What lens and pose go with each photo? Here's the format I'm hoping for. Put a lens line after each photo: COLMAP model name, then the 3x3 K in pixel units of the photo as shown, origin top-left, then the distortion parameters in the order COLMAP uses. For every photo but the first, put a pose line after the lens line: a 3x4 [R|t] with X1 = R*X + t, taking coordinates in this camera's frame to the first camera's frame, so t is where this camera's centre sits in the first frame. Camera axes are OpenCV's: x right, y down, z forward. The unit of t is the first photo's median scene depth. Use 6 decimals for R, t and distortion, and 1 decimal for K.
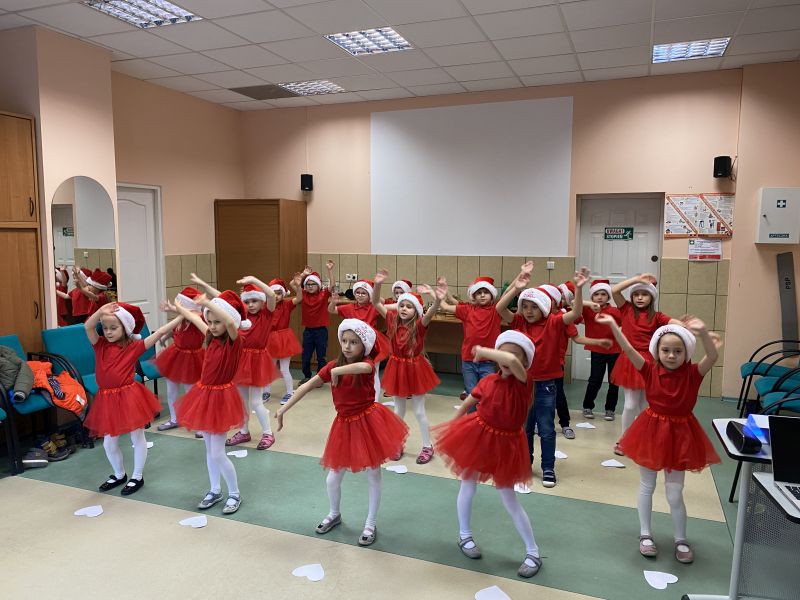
lens RADIAL K [[613.6, 0, 393.4], [0, 613.6, 295.4], [0, 0, 1]] dist [0.056382, -0.076481]
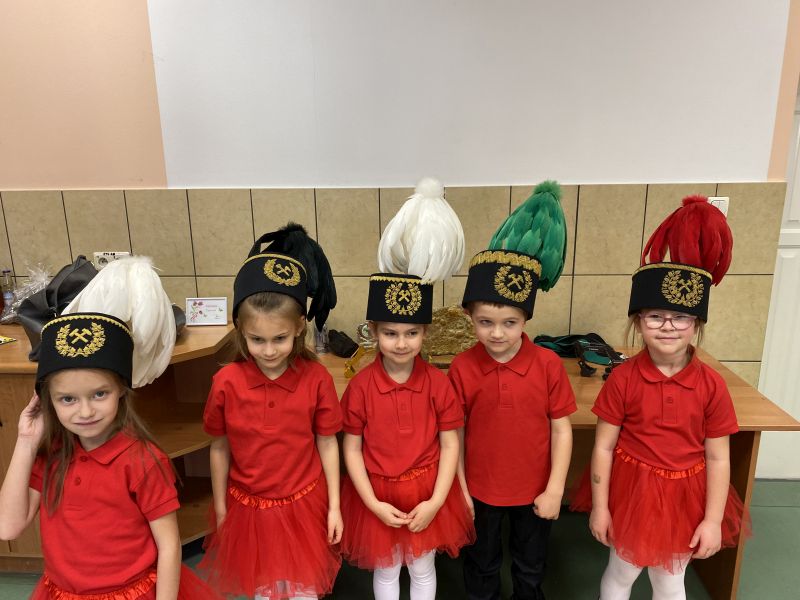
lens RADIAL K [[613.6, 0, 384.2], [0, 613.6, 324.6], [0, 0, 1]] dist [0.056382, -0.076481]
pose [[0.942952, -0.104760, 0.316018, -0.044469], [0.049446, 0.982744, 0.178240, -0.055914], [-0.329237, -0.152446, 0.931860, 0.728805]]
